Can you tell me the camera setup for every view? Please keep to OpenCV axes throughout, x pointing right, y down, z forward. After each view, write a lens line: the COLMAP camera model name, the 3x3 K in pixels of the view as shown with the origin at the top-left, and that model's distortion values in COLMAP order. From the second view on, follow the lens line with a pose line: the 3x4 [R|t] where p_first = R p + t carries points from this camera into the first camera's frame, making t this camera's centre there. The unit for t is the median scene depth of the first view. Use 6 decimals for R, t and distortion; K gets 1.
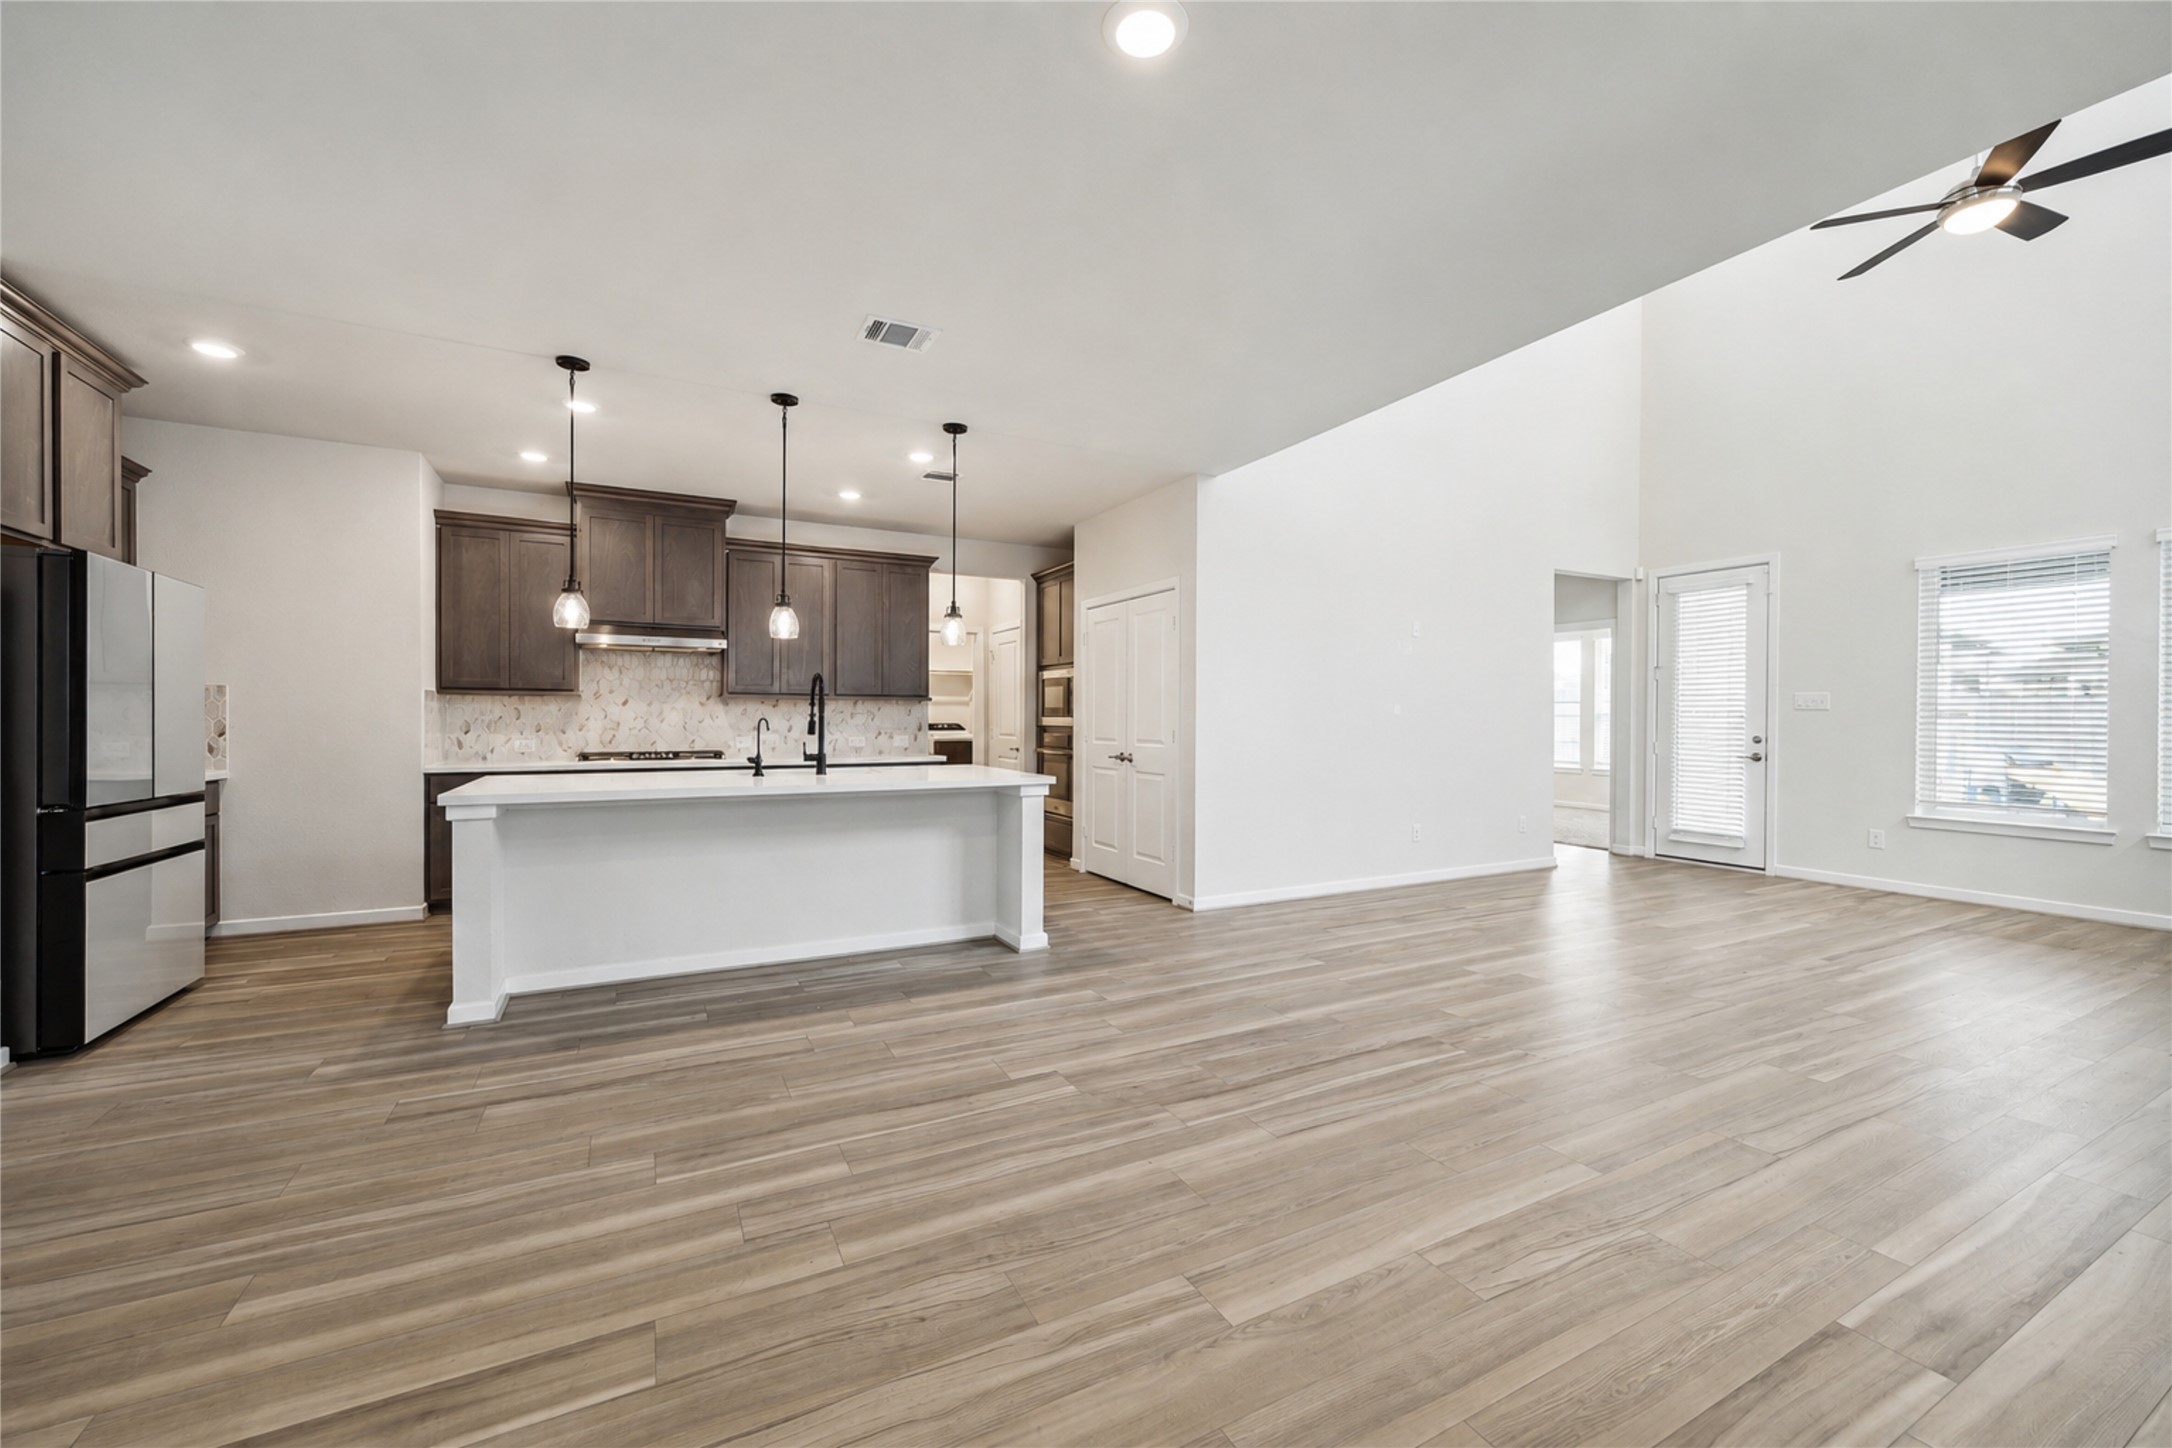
lens RADIAL K [[873.4, 0, 1078.7], [0, 873.4, 704.9], [0, 0, 1]] dist [-0.000609, -0.000221]
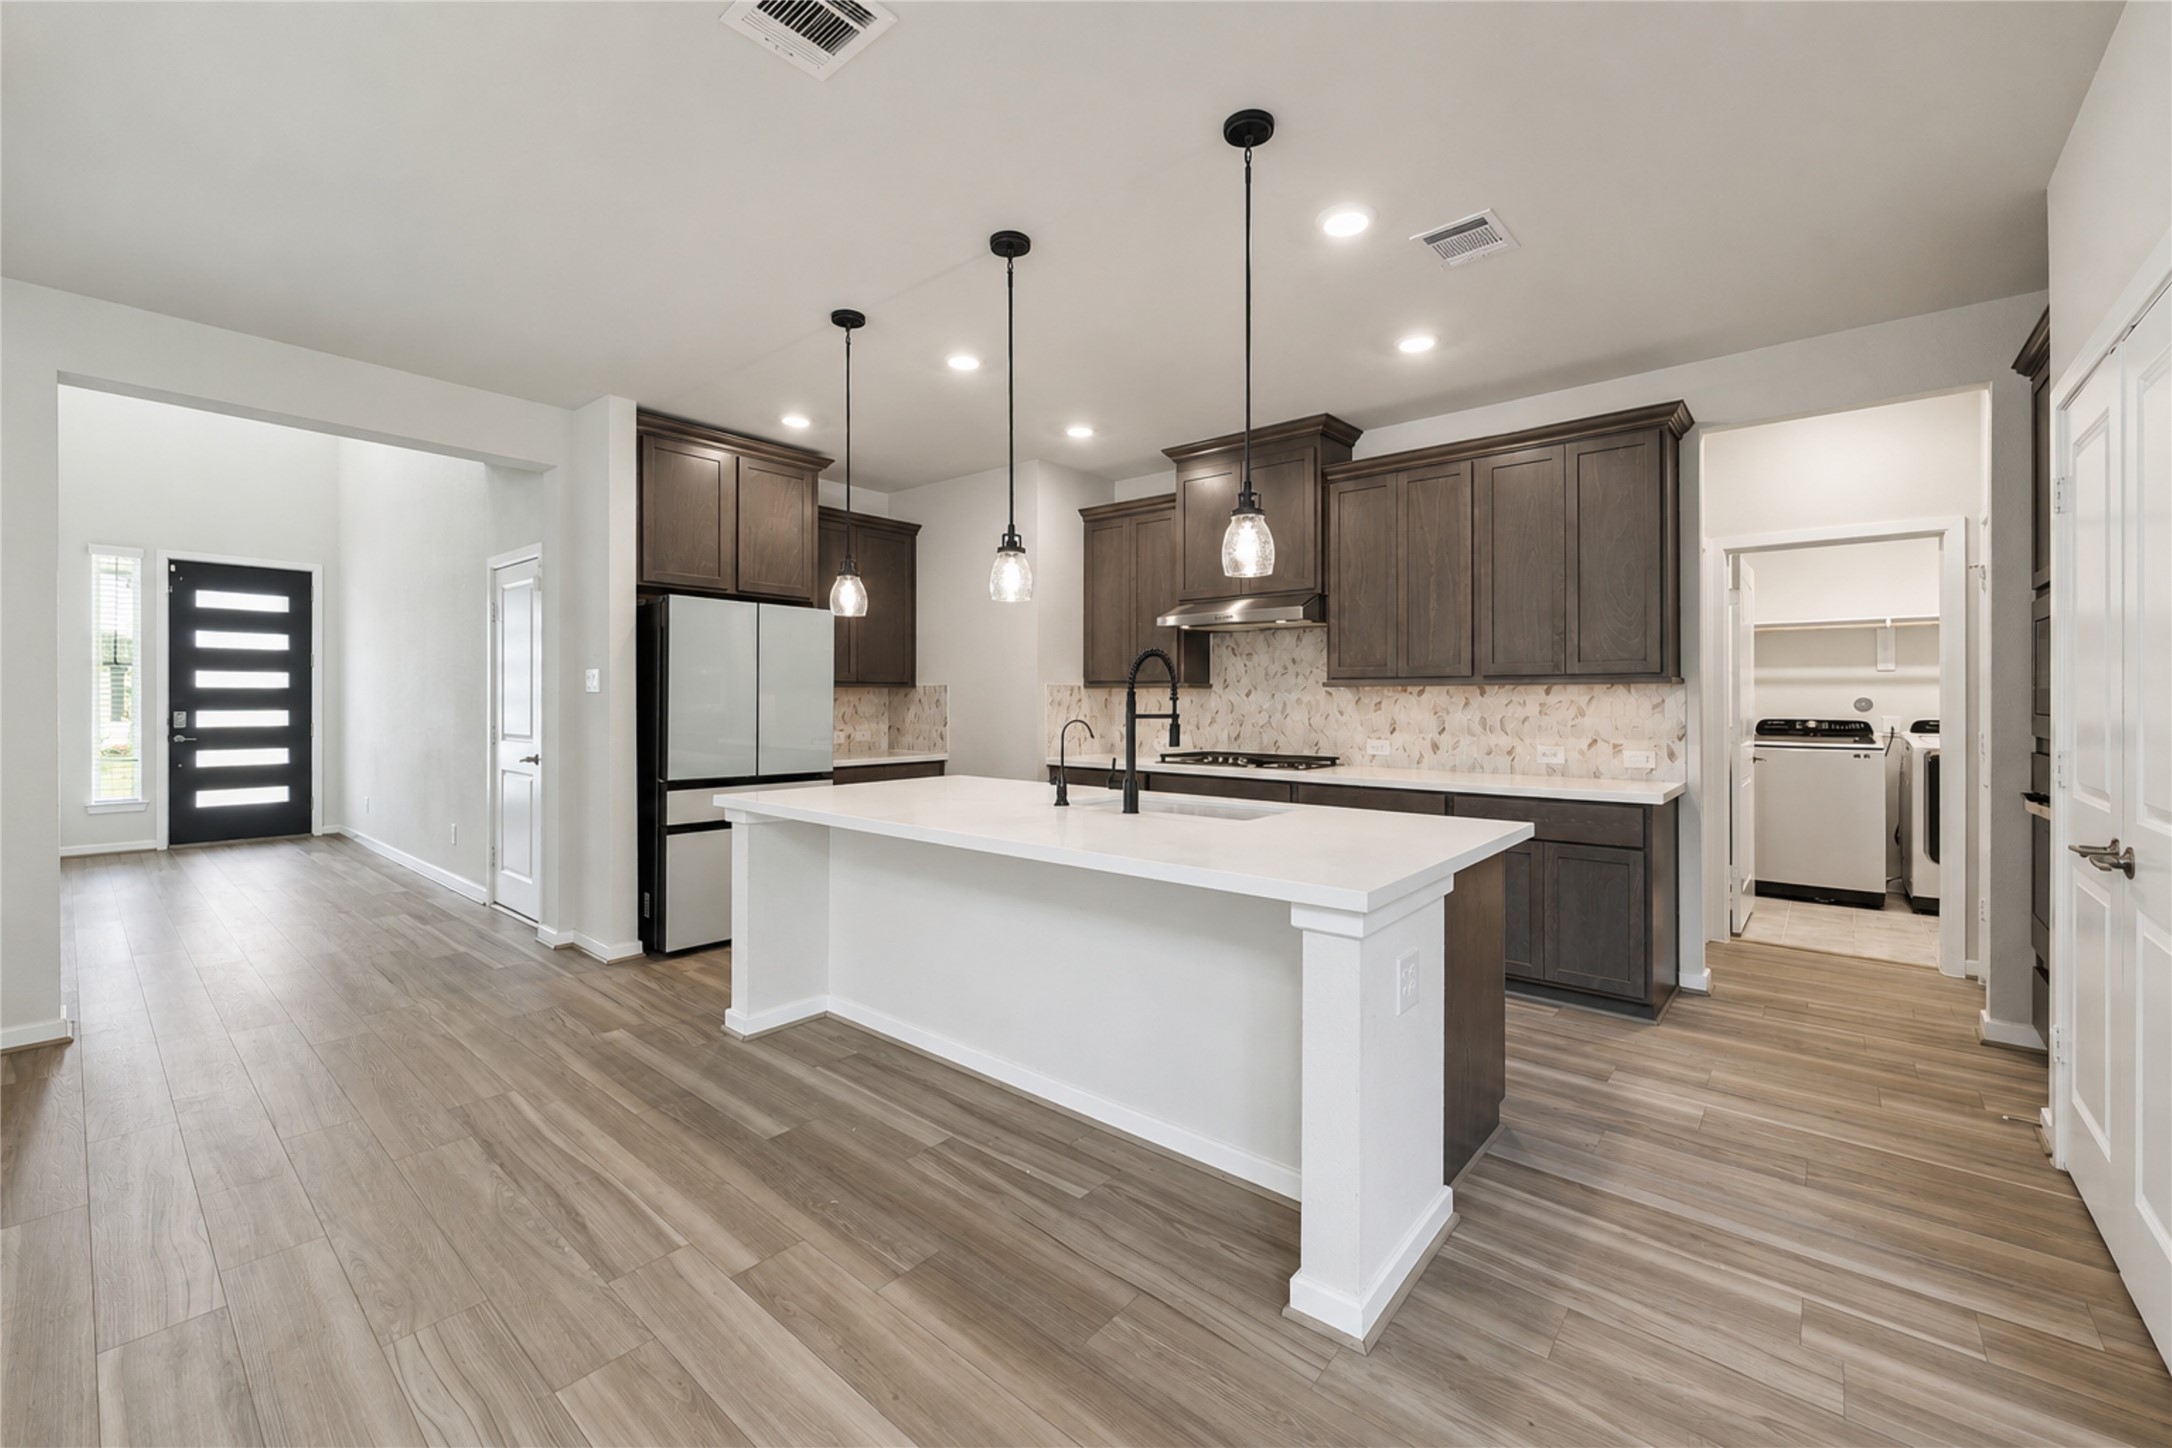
lens RADIAL K [[873.4, 0, 1078.7], [0, 873.4, 704.9], [0, 0, 1]] dist [-0.000609, -0.000221]
pose [[0.377026, -0.013801, -0.926100, 0.301717], [0.020322, 0.999772, -0.006626, 0.017973], [0.925980, -0.016322, 0.377220, 0.894542]]
